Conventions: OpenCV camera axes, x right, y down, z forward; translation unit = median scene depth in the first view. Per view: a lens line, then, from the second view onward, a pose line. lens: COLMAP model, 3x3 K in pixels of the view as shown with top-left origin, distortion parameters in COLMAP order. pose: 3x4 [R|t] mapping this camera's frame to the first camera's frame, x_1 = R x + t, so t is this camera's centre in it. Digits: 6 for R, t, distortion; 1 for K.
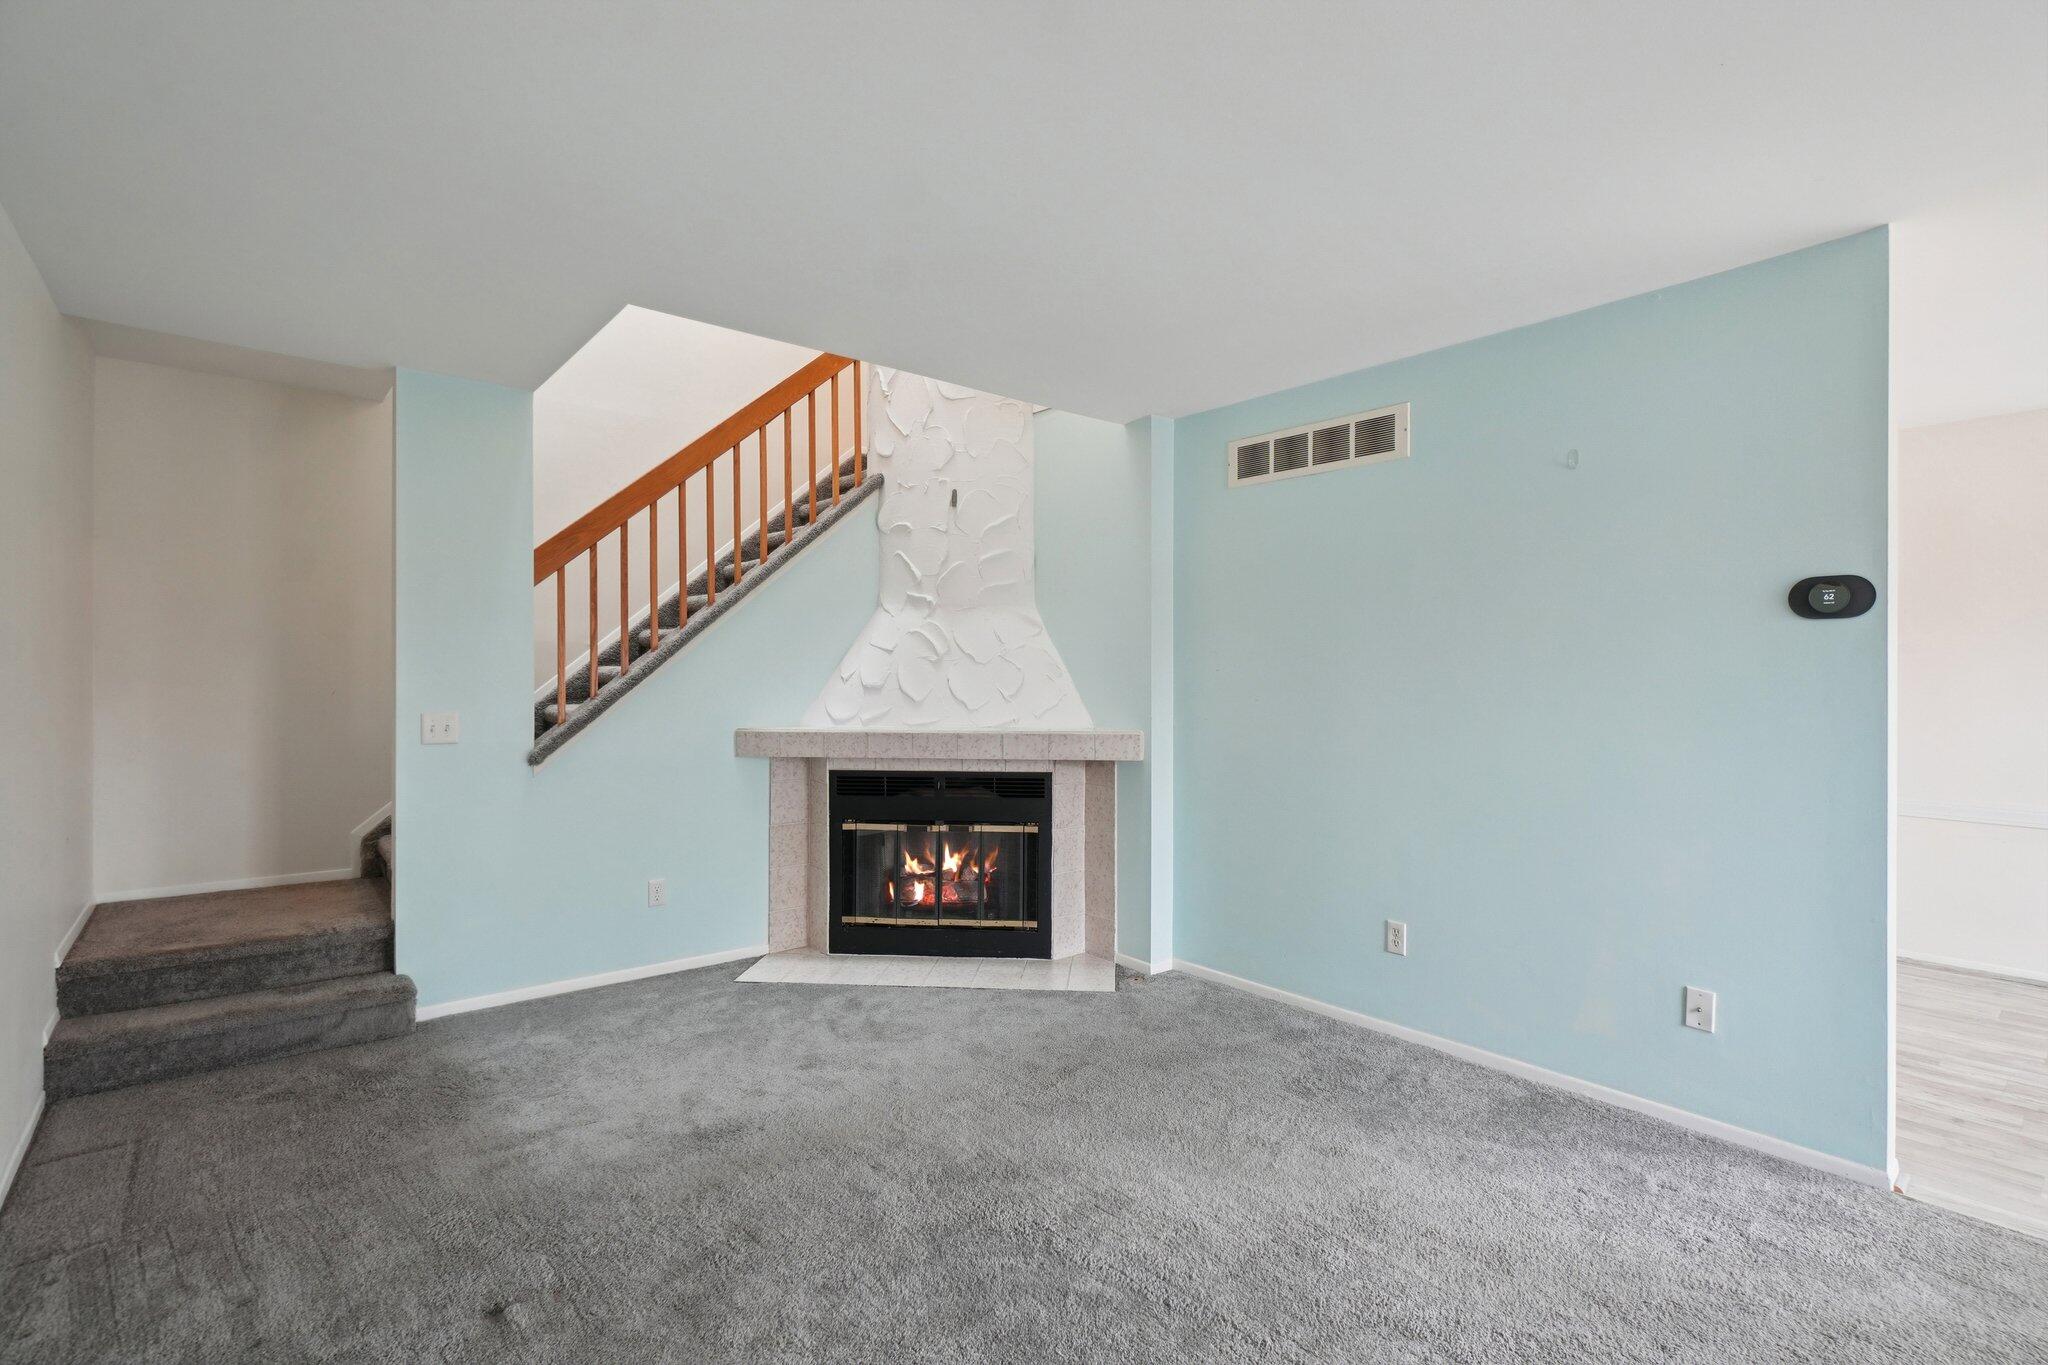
lens RADIAL K [[945.3, 0, 1037.1], [0, 945.3, 675.9], [0, 0, 1]] dist [0.000366, -0.000435]
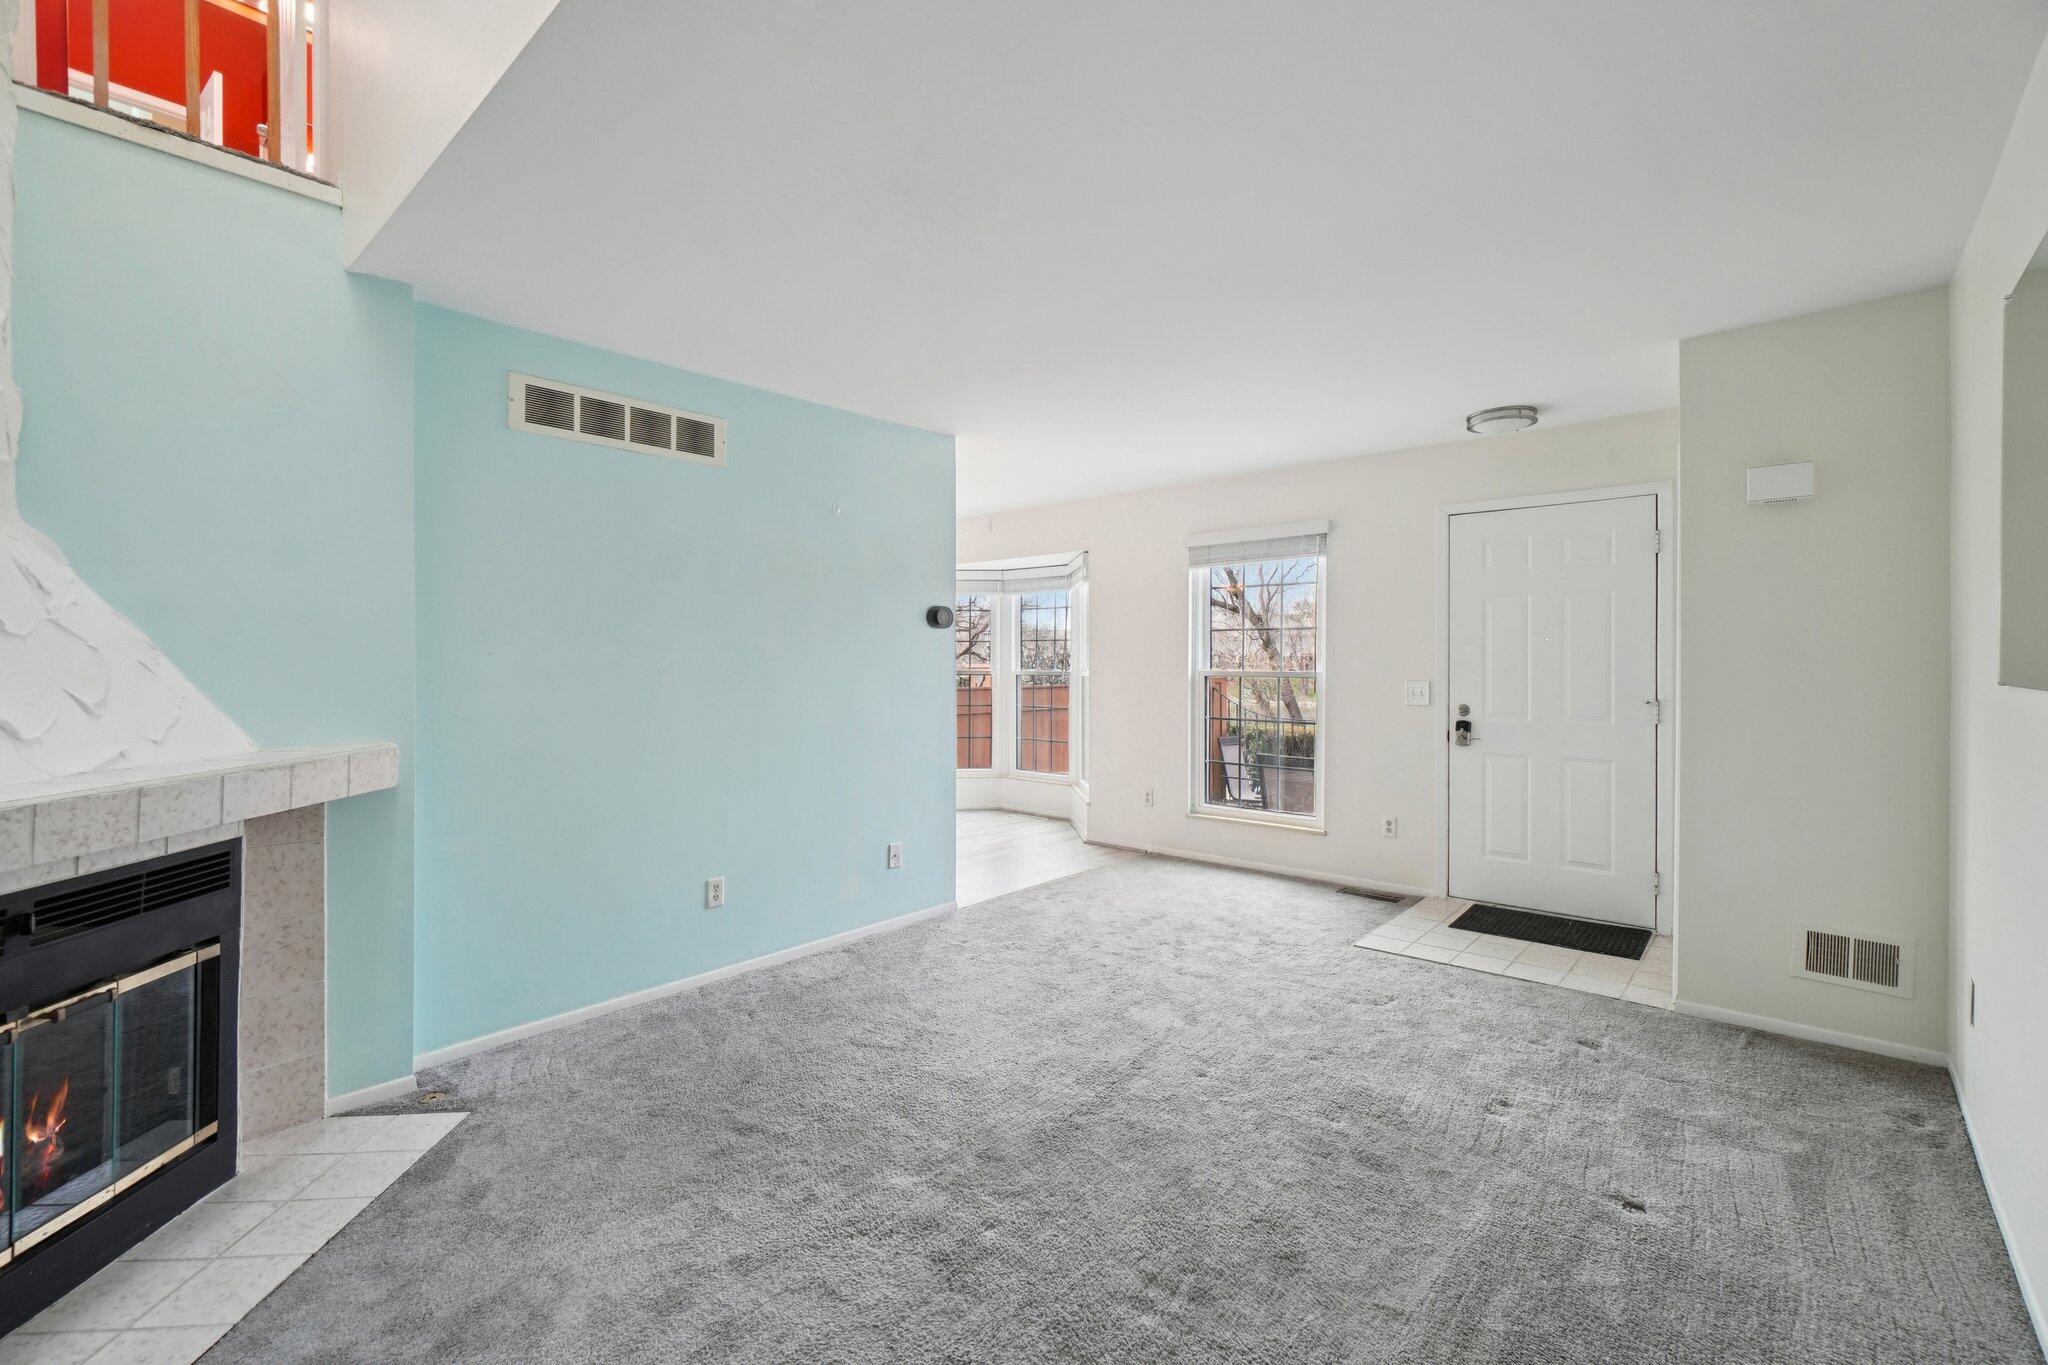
lens RADIAL K [[891.6, 0, 1028.0], [0, 891.6, 666.3], [0, 0, 1]] dist [-0.007645, 0.000392]
pose [[-0.151235, -0.010285, 0.988444, -0.583861], [0.004940, 0.999926, 0.011160, -0.001348], [-0.988485, 0.006571, -0.151173, 0.643273]]
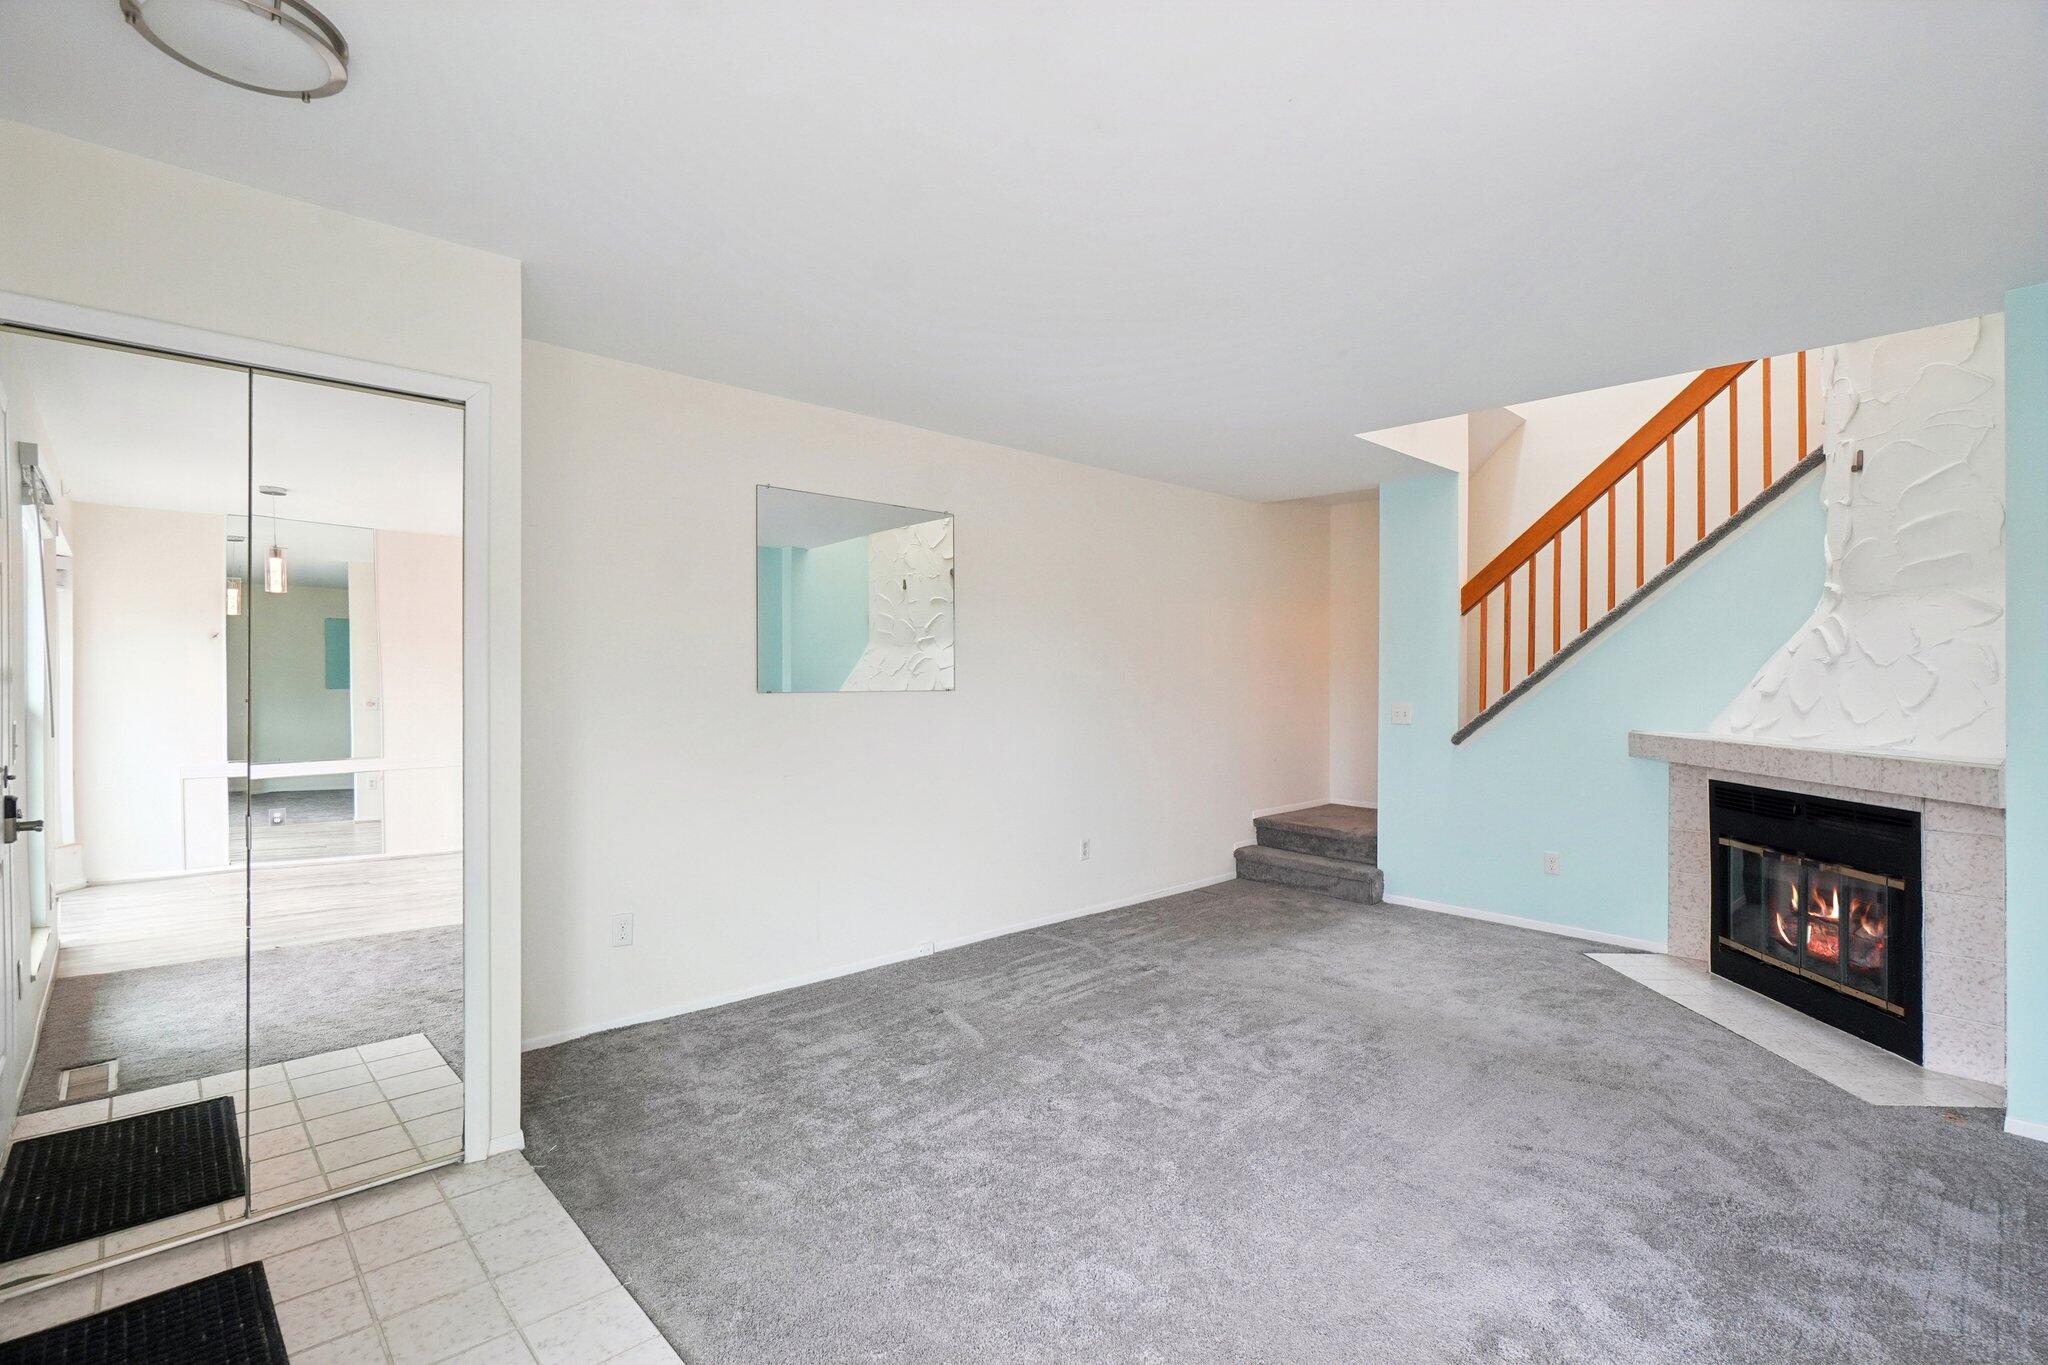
lens RADIAL K [[945.3, 0, 1037.1], [0, 945.3, 675.9], [0, 0, 1]] dist [0.000366, -0.000435]
pose [[0.060364, -0.004027, -0.998168, 0.733313], [-0.000719, 0.999991, -0.004077, -0.000755], [0.998176, 0.000964, 0.060361, 0.277375]]
